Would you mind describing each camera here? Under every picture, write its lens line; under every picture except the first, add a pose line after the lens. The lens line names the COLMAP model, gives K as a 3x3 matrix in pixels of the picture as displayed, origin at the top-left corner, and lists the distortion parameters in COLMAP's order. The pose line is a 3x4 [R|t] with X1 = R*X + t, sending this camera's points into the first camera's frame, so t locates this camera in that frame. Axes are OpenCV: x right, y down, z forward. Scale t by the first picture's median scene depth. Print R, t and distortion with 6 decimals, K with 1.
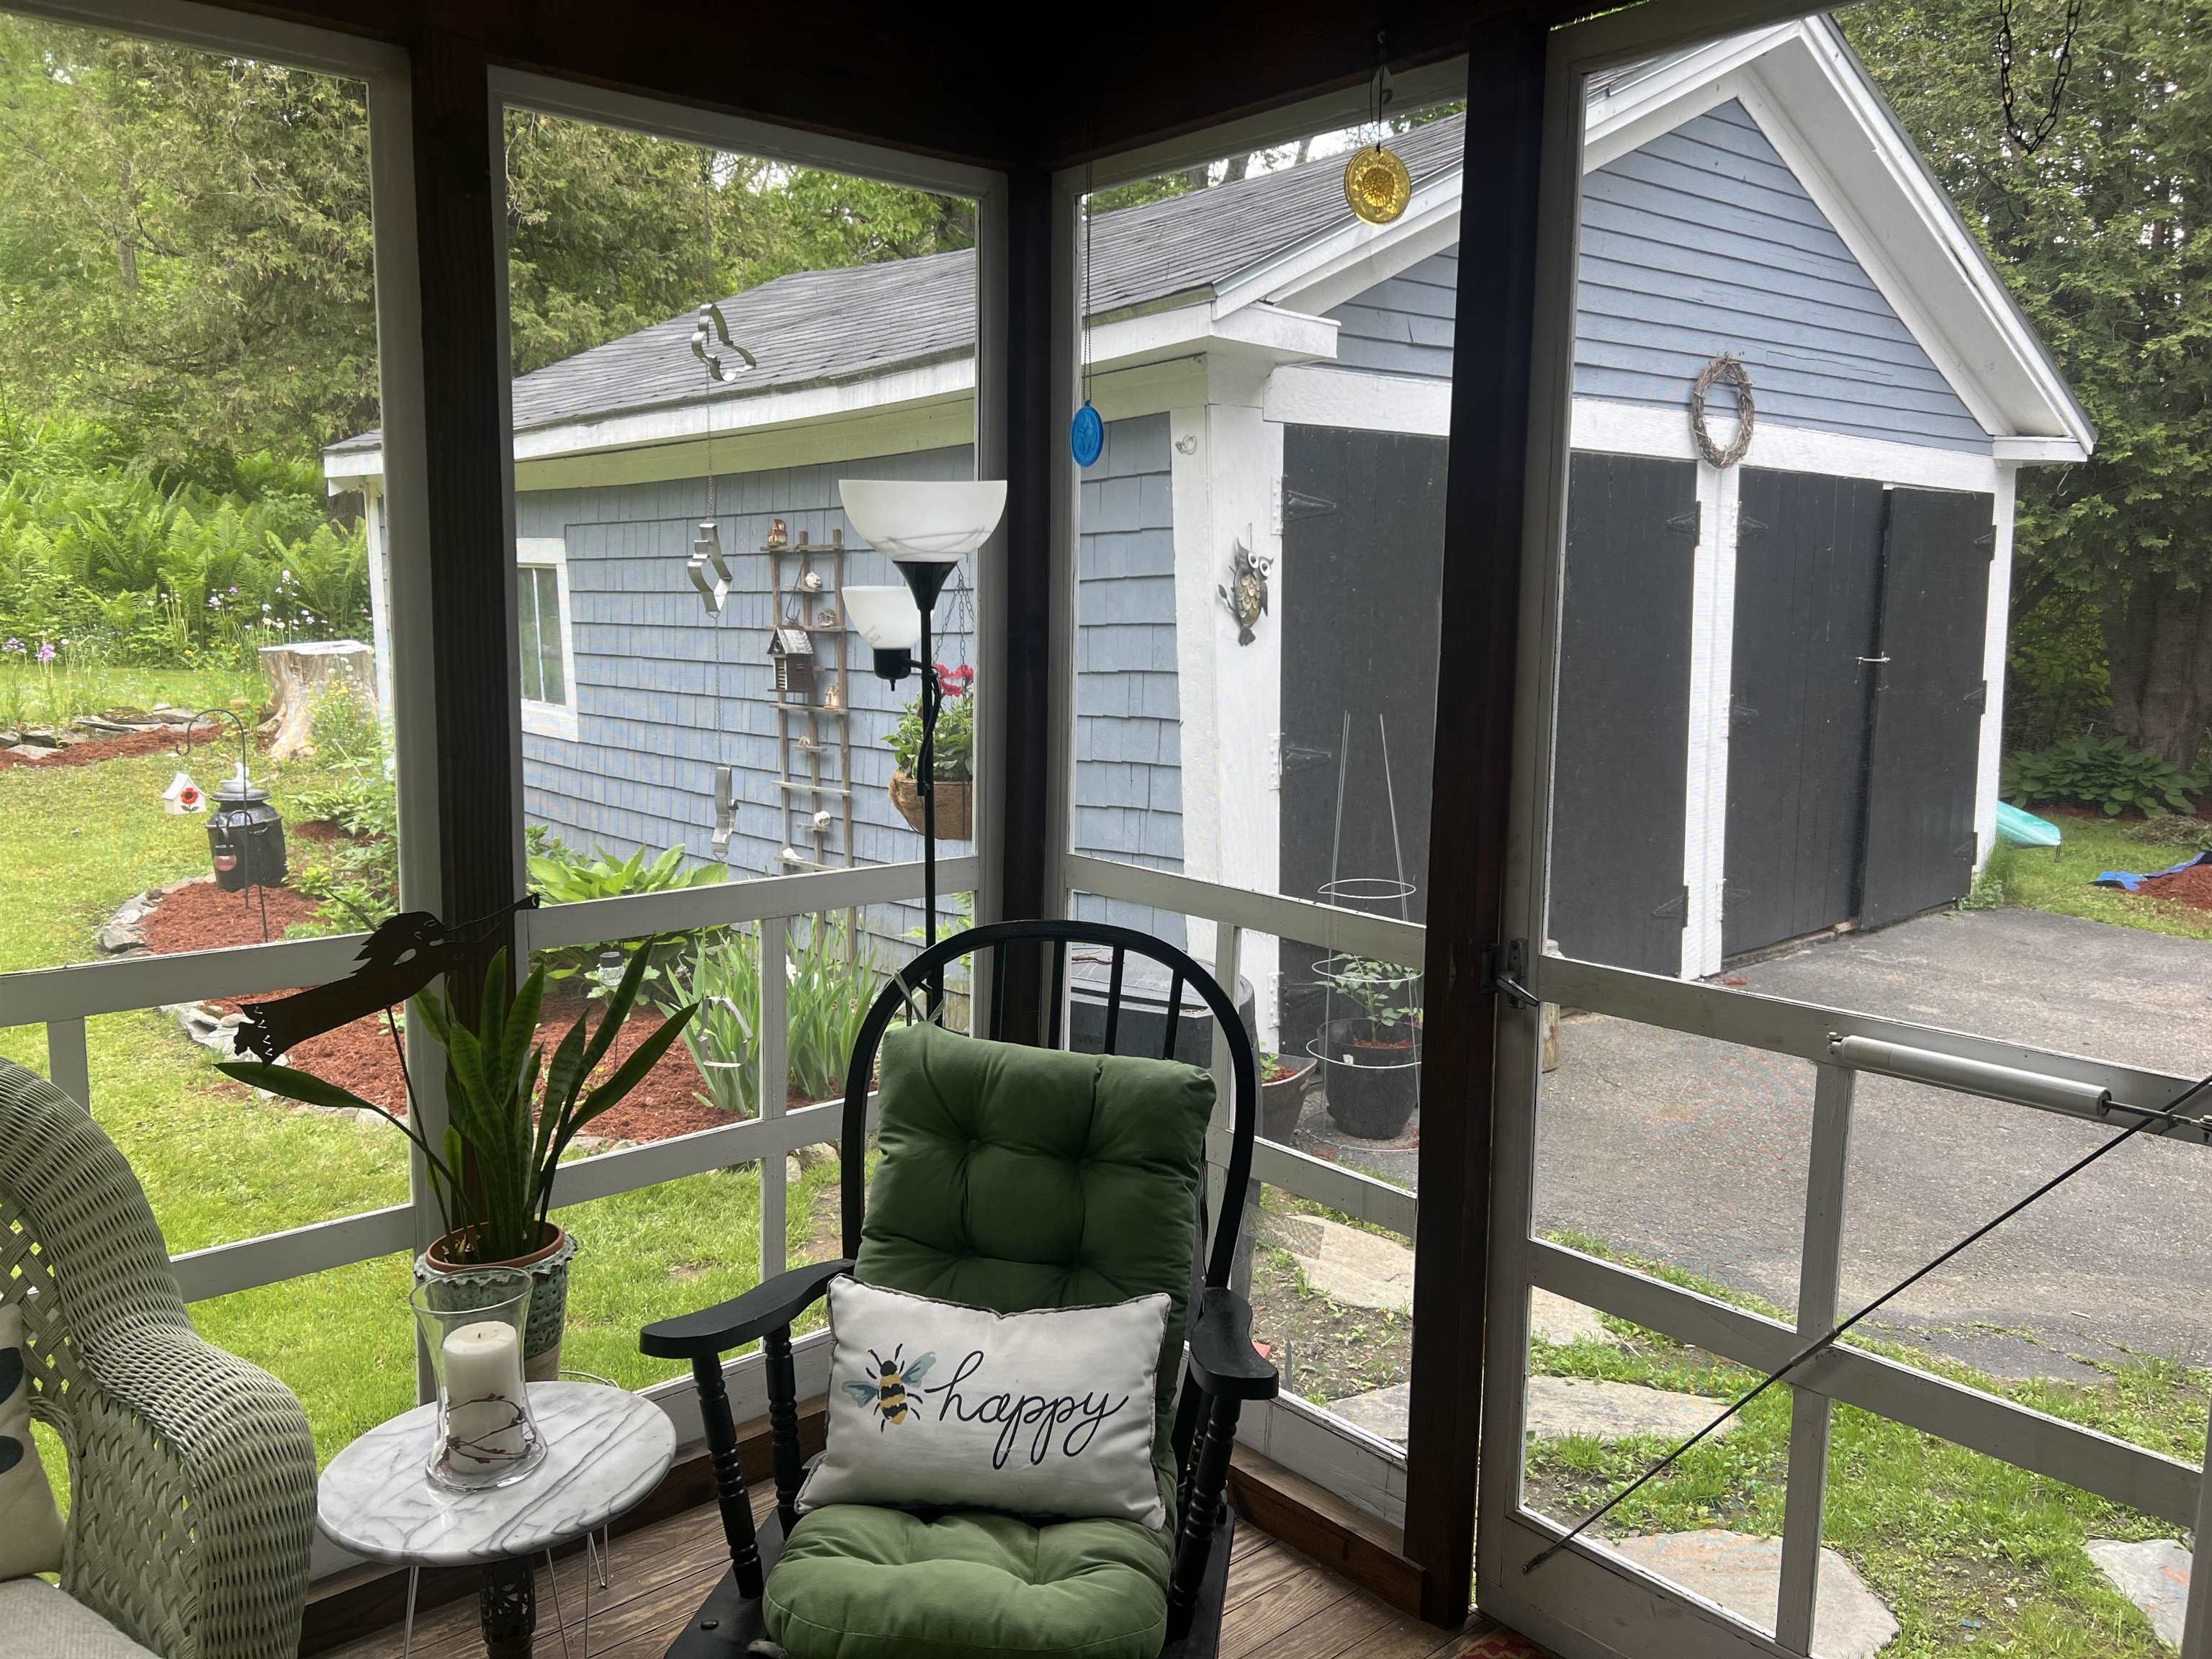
lens RADIAL K [[1666.9, 0, 1112.9], [0, 1666.9, 826.0], [0, 0, 1]] dist [0.063465, -0.070723]
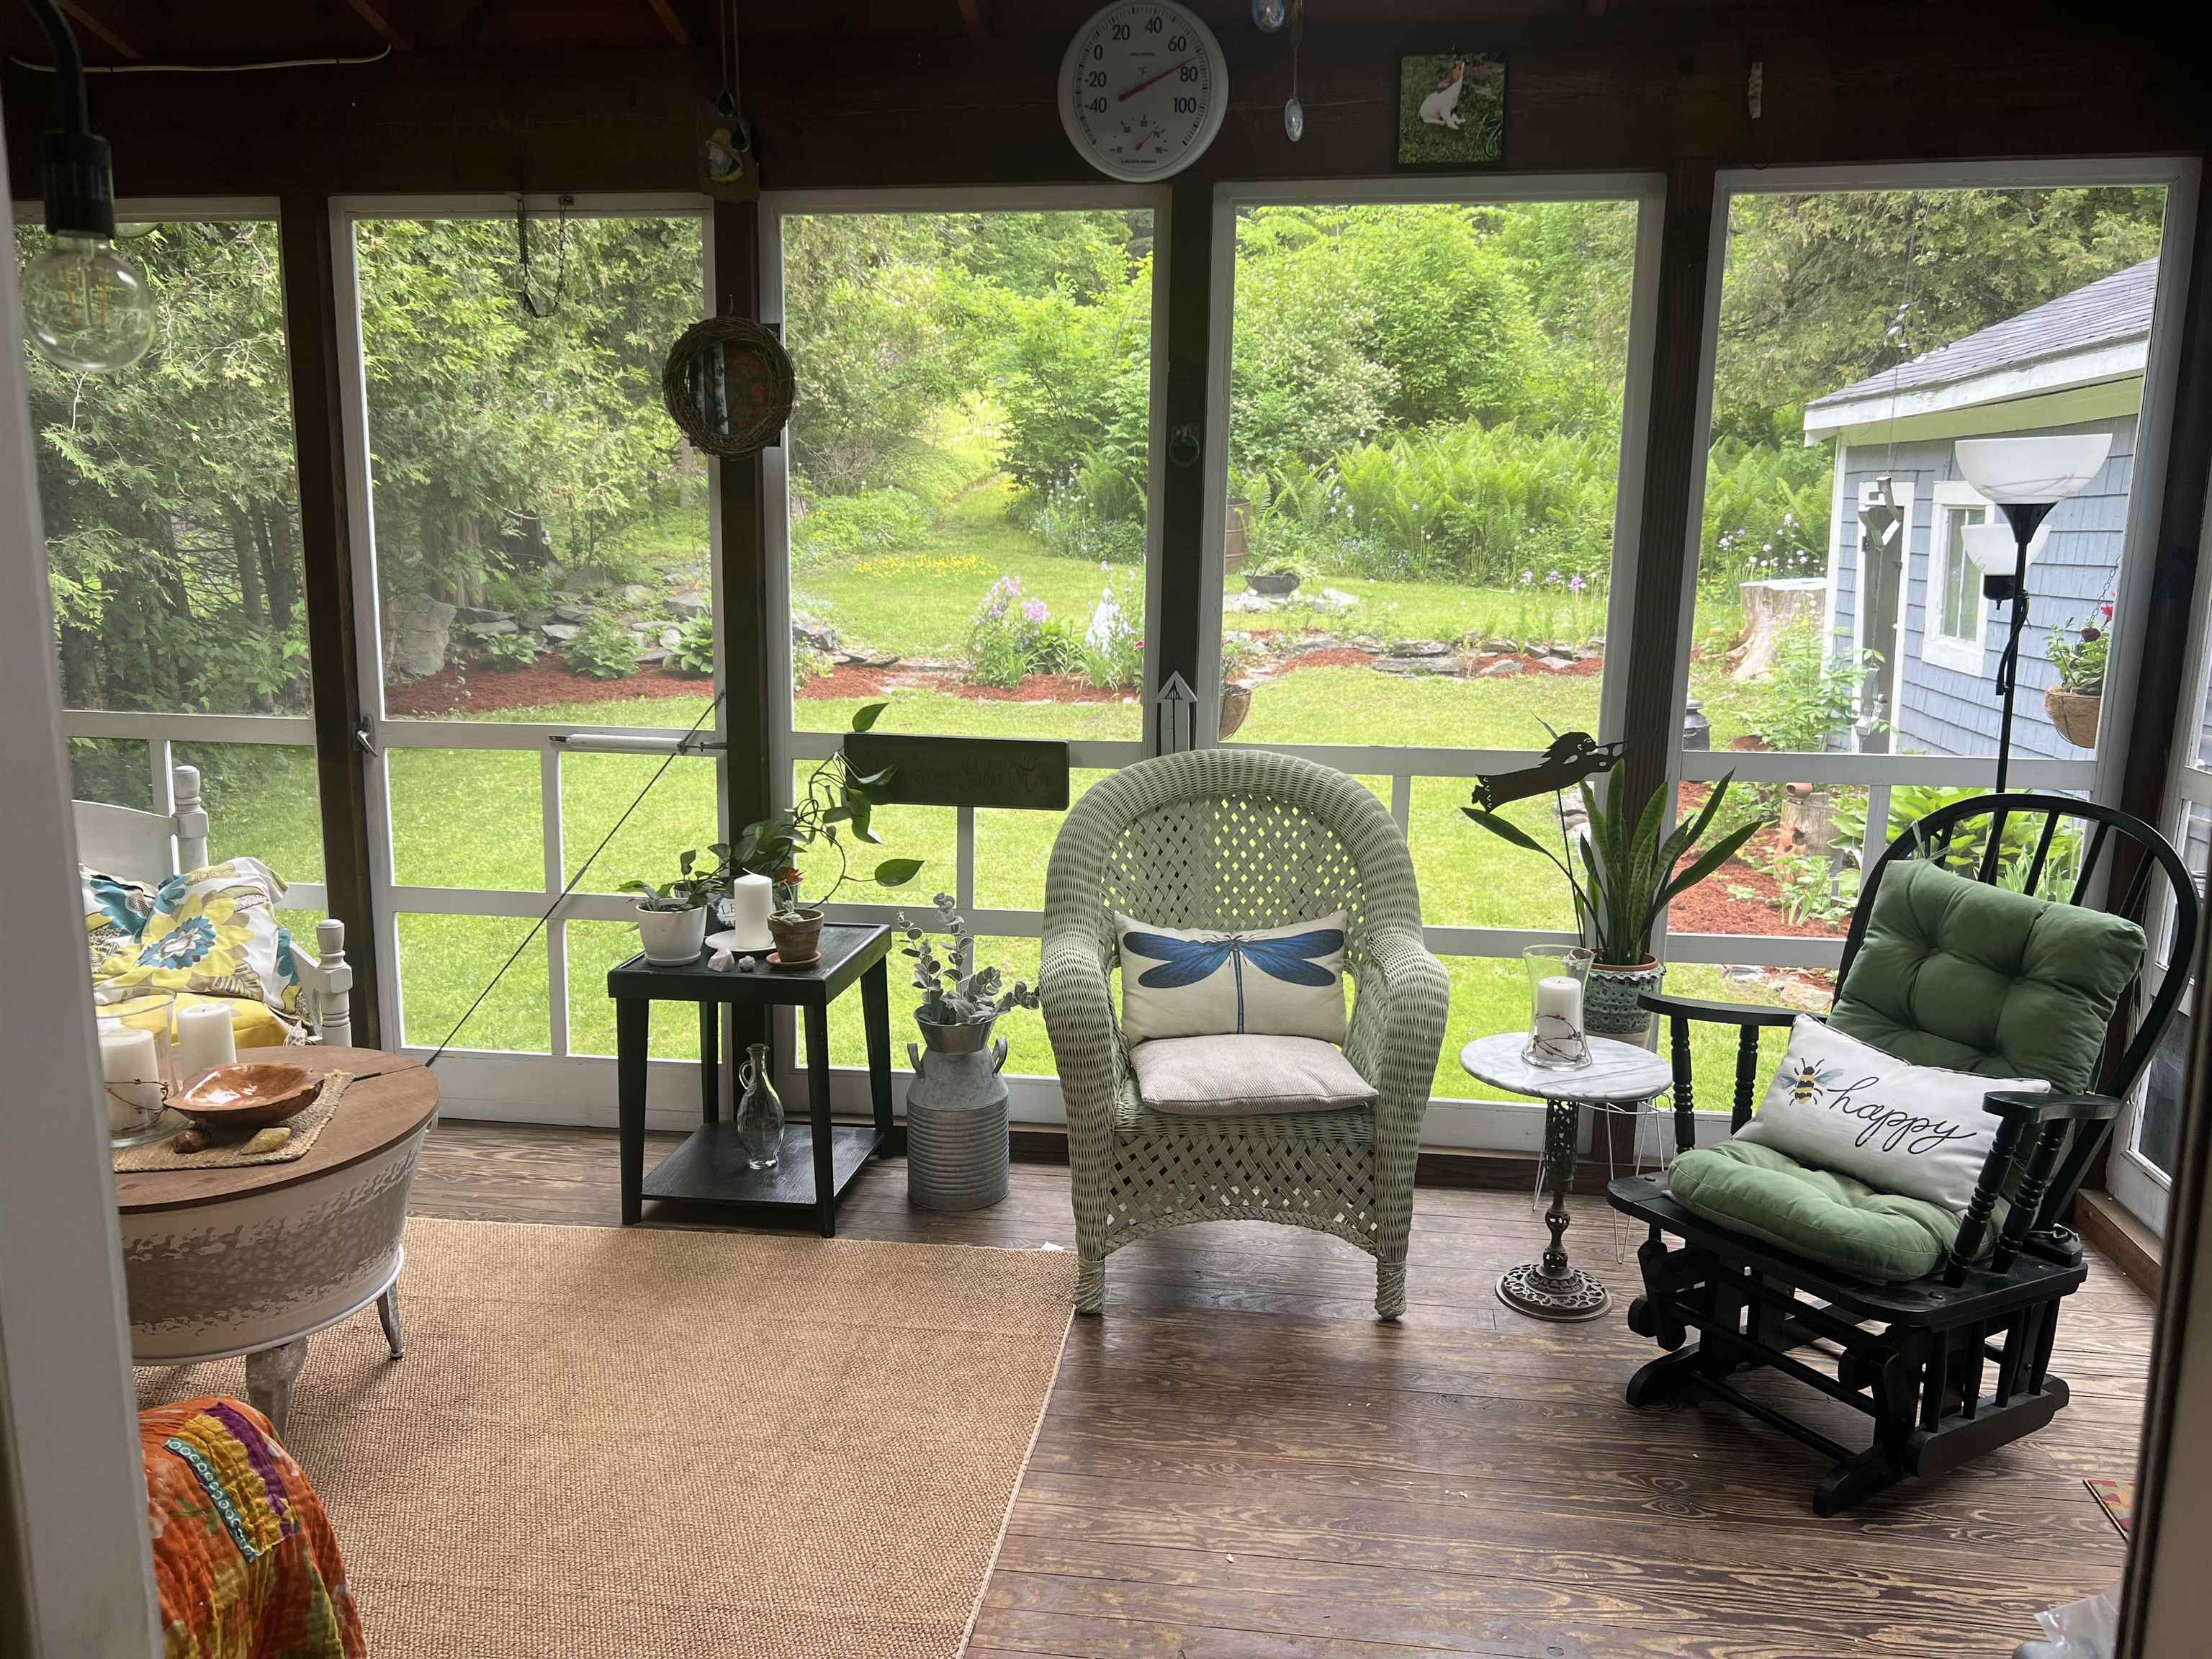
lens RADIAL K [[1664.6, 0, 1106.0], [0, 1664.6, 829.5], [0, 0, 1]] dist [-0.004776, -0.002765]
pose [[0.653537, 0.130462, -0.745567, 0.097534], [-0.102044, 0.991227, 0.084001, 0.011300], [0.749985, 0.021183, 0.661116, -0.076903]]
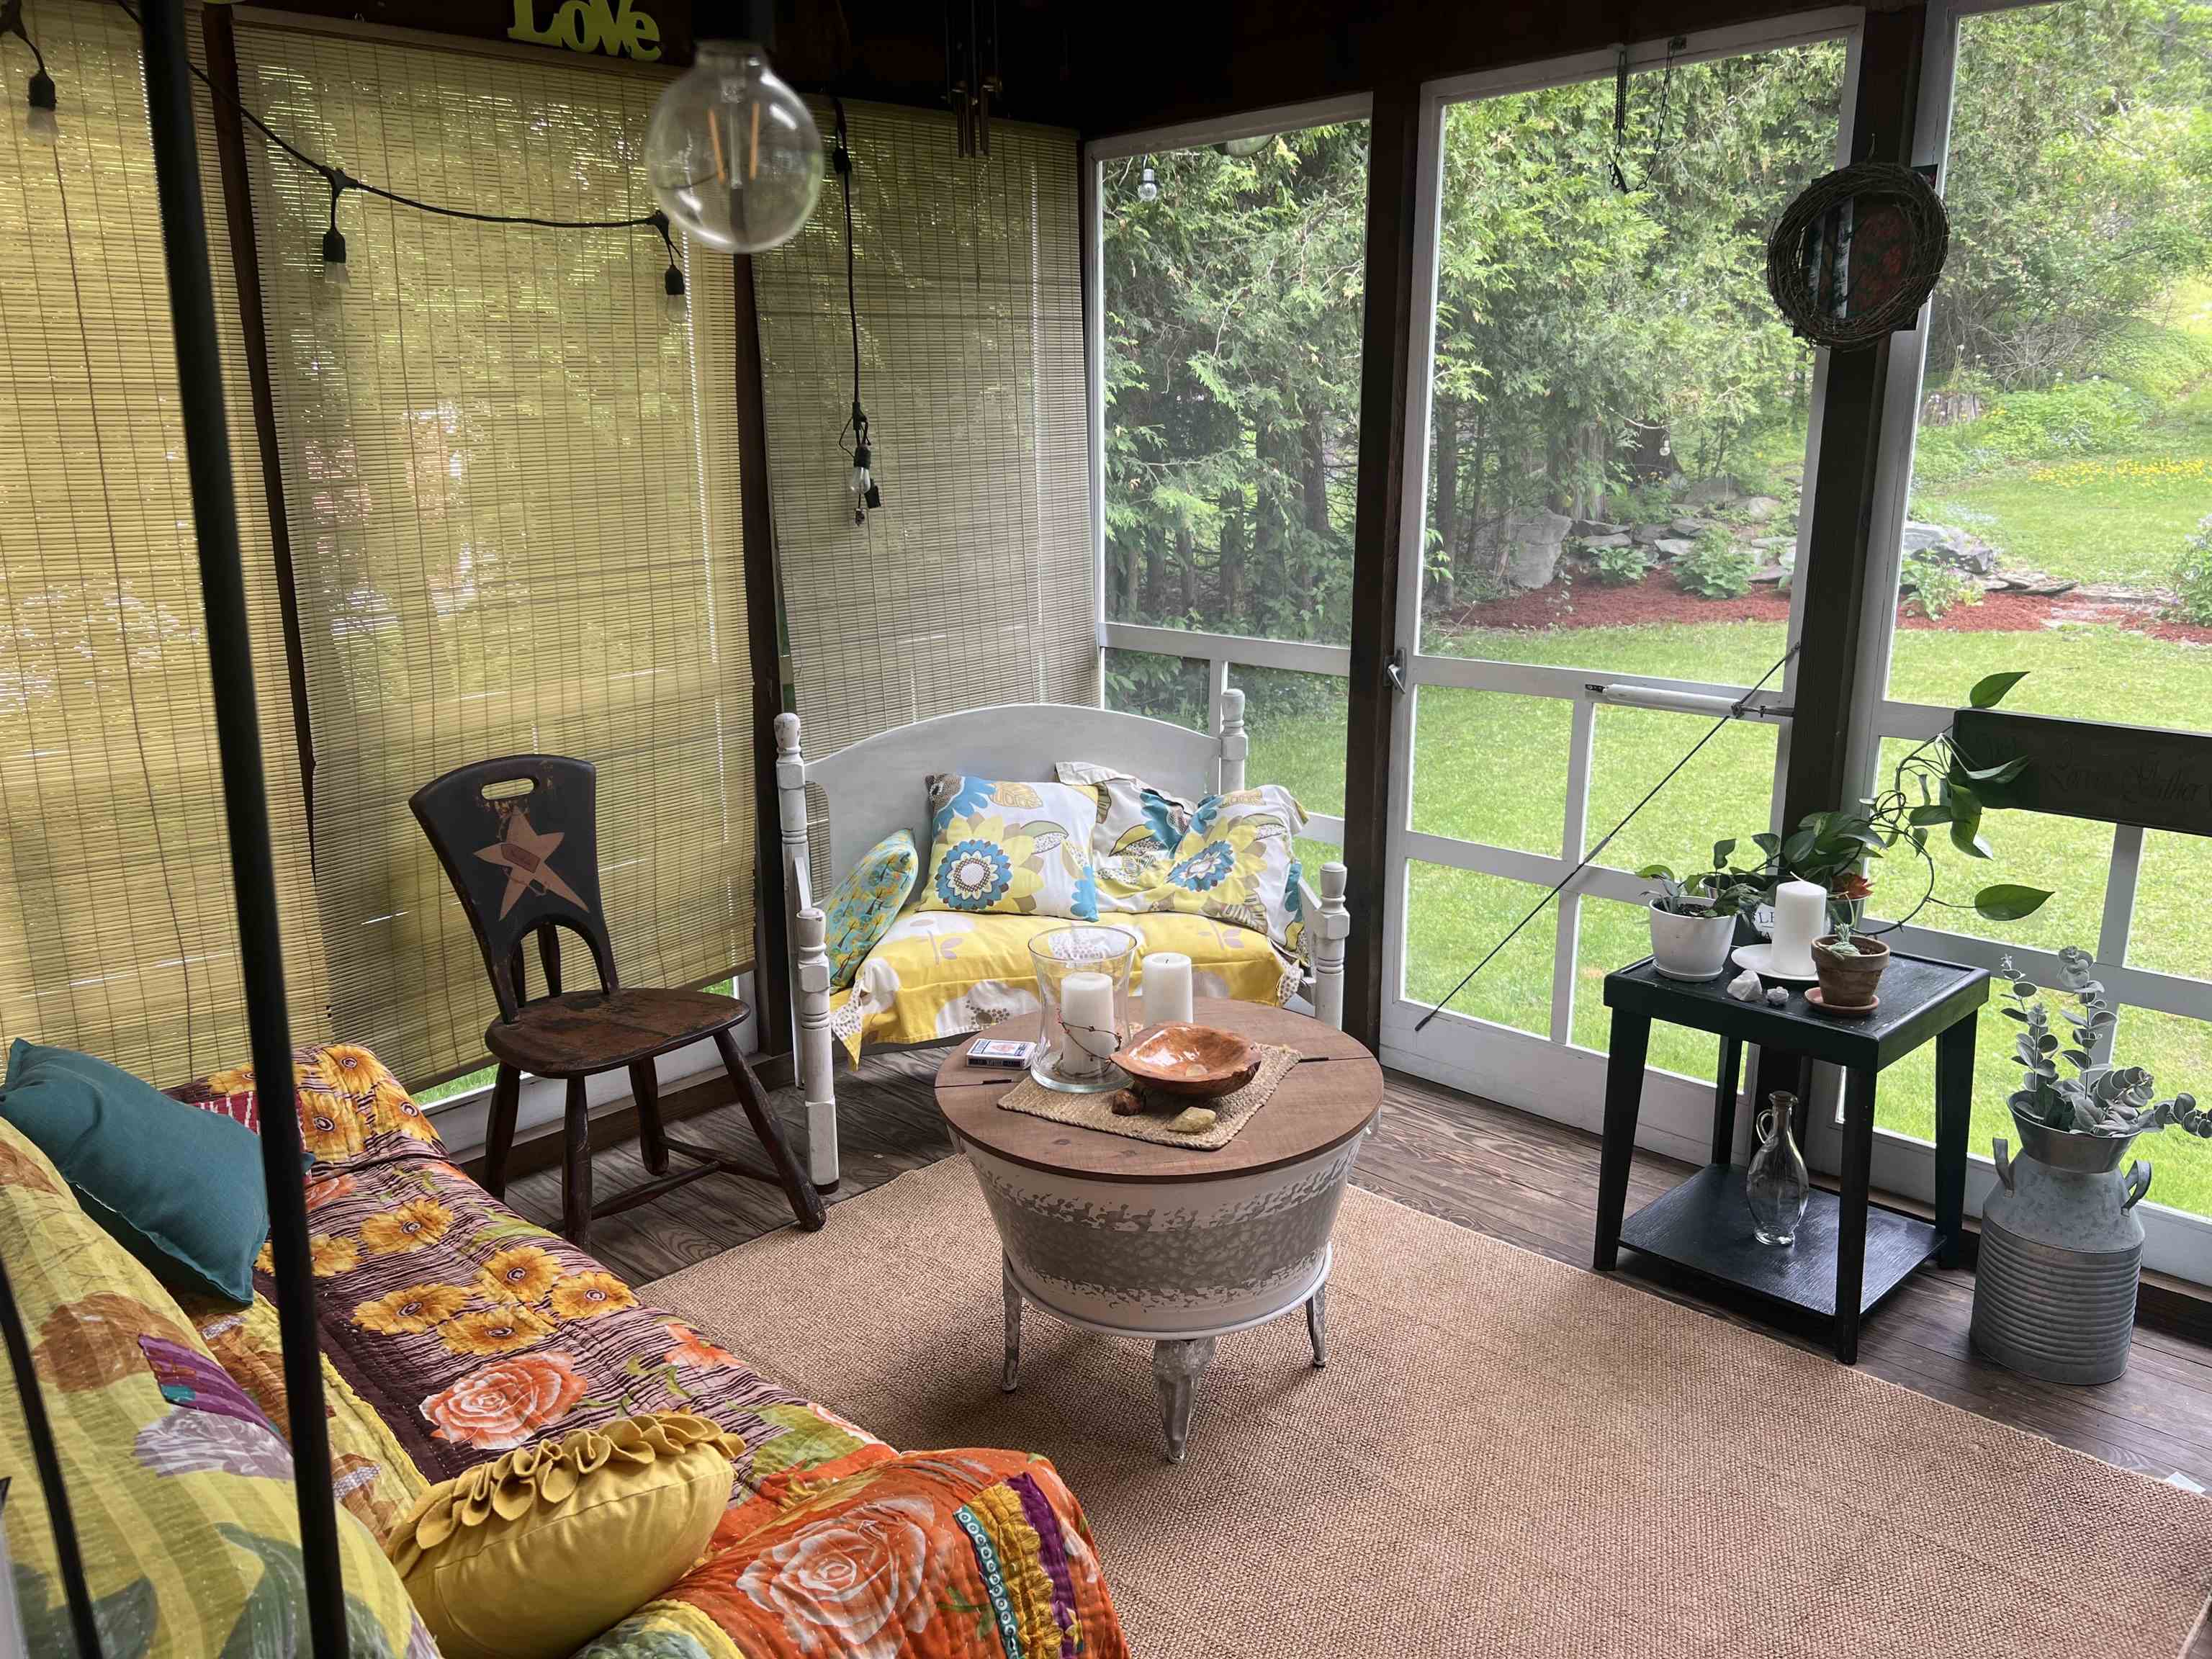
lens RADIAL K [[1666.9, 0, 1112.9], [0, 1666.9, 826.0], [0, 0, 1]] dist [0.063465, -0.070723]
pose [[0.073489, 0.213510, -0.974173, 0.053490], [-0.120297, 0.971580, 0.203866, 0.005553], [0.990014, 0.102208, 0.097085, -0.044087]]
